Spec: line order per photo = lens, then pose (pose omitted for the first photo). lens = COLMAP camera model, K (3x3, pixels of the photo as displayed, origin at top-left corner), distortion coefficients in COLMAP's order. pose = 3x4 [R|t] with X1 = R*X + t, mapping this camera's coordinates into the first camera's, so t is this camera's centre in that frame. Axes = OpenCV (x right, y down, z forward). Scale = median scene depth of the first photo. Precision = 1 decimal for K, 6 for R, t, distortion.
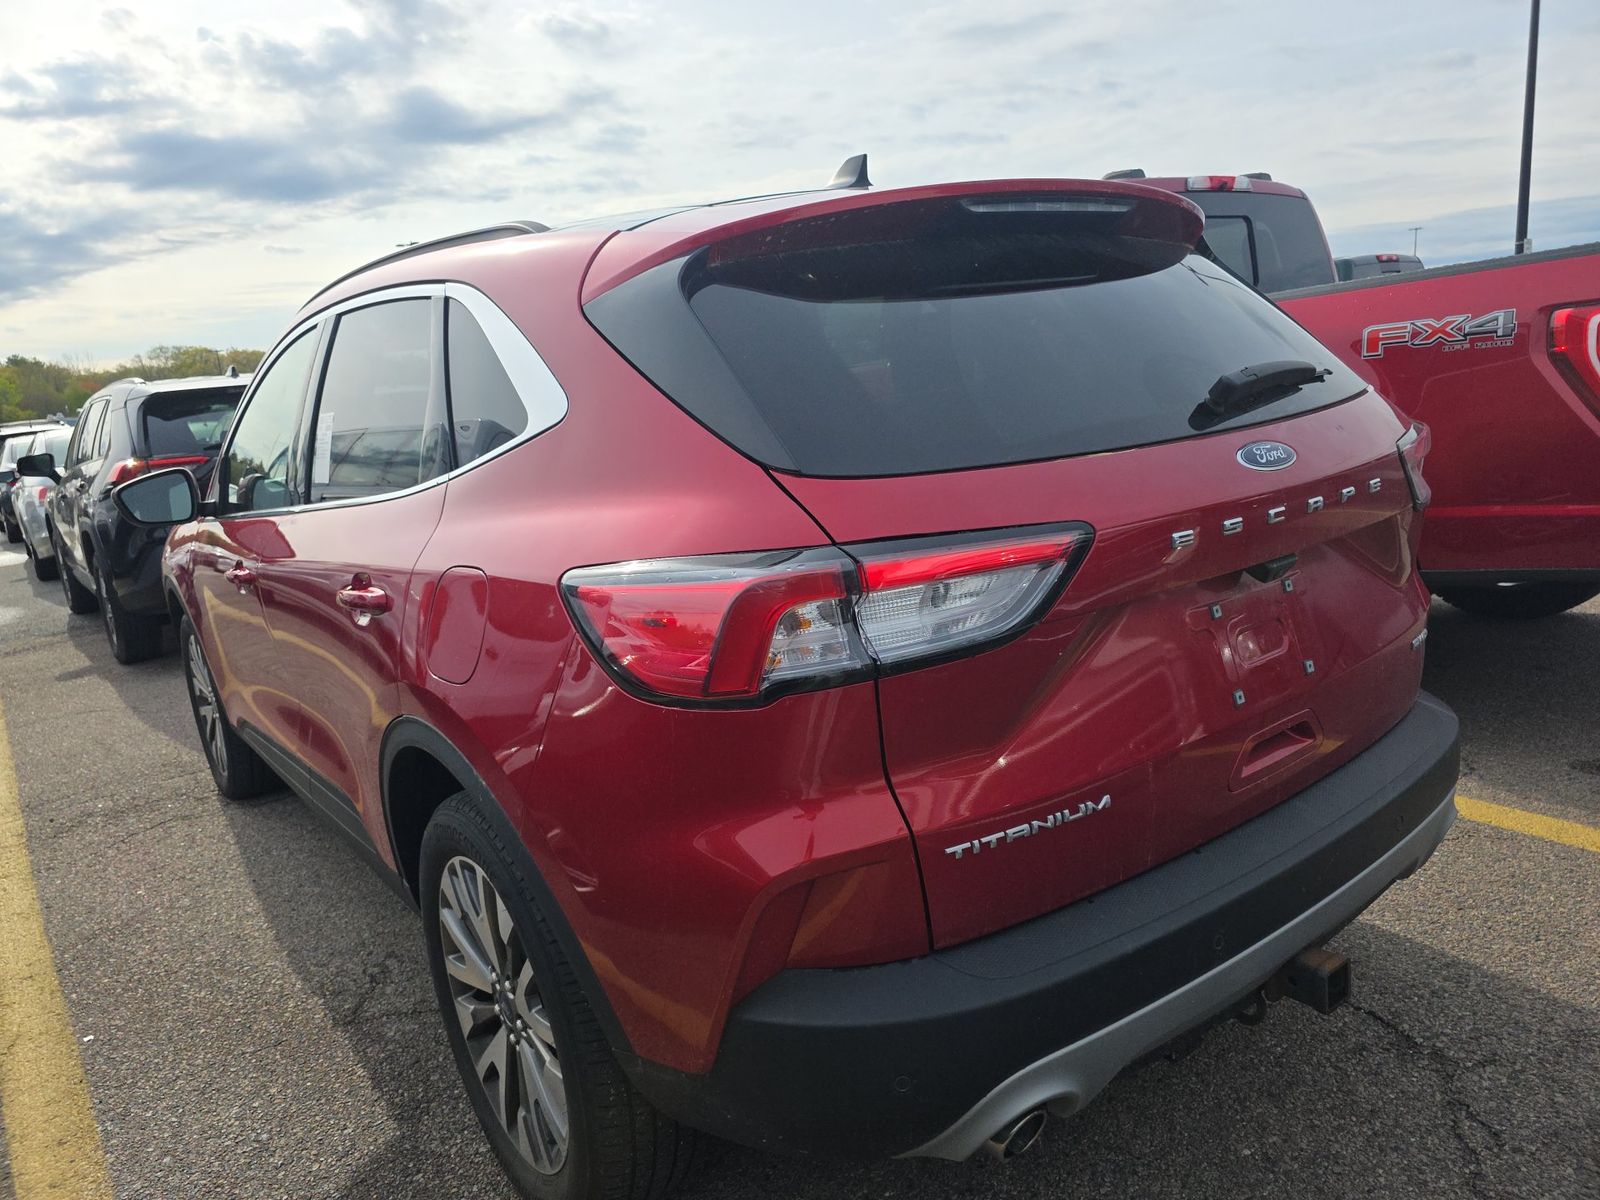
lens RADIAL K [[1075.7, 0, 794.1], [0, 1075.7, 598.7], [0, 0, 1]] dist [0.036717, -0.030506]
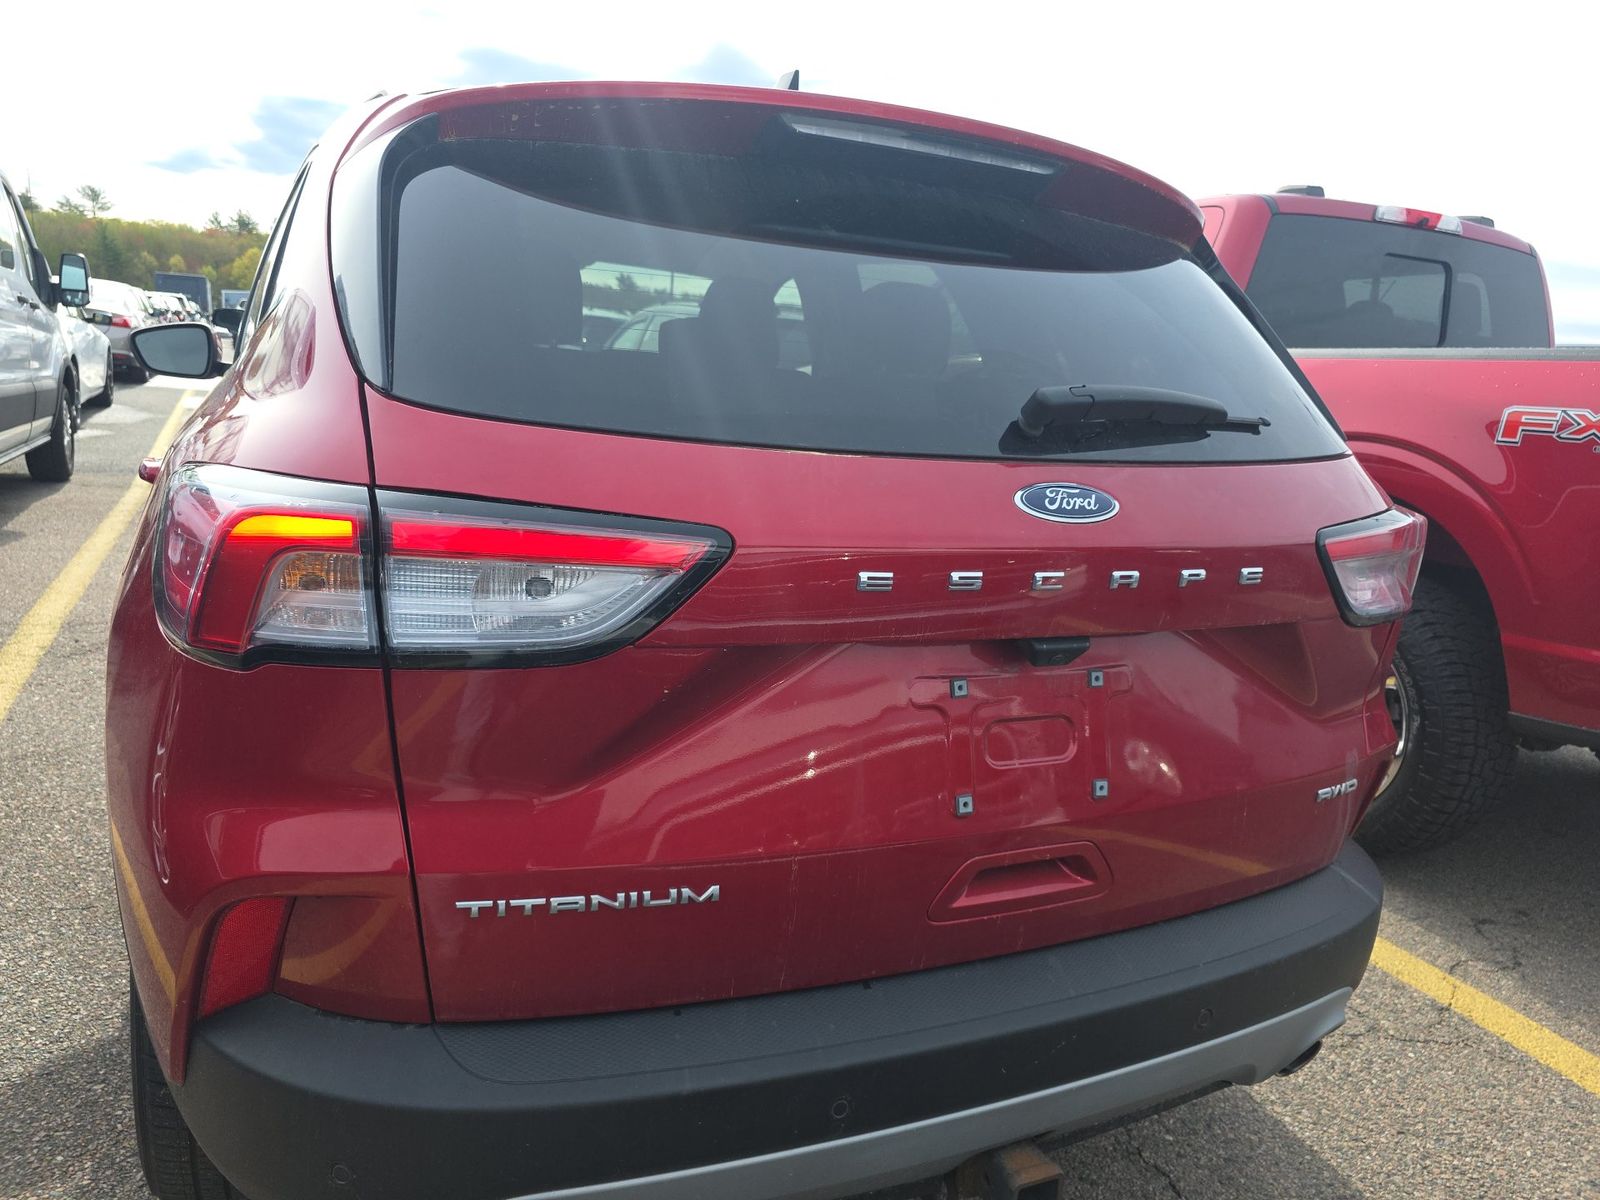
lens RADIAL K [[1075.7, 0, 810.5], [0, 1075.7, 593.1], [0, 0, 1]] dist [0.036717, -0.030506]
pose [[0.962793, 0.215341, -0.163272, 0.373718], [-0.213287, 0.976522, 0.030224, -0.051336], [0.165947, 0.005724, 0.986118, 0.215041]]
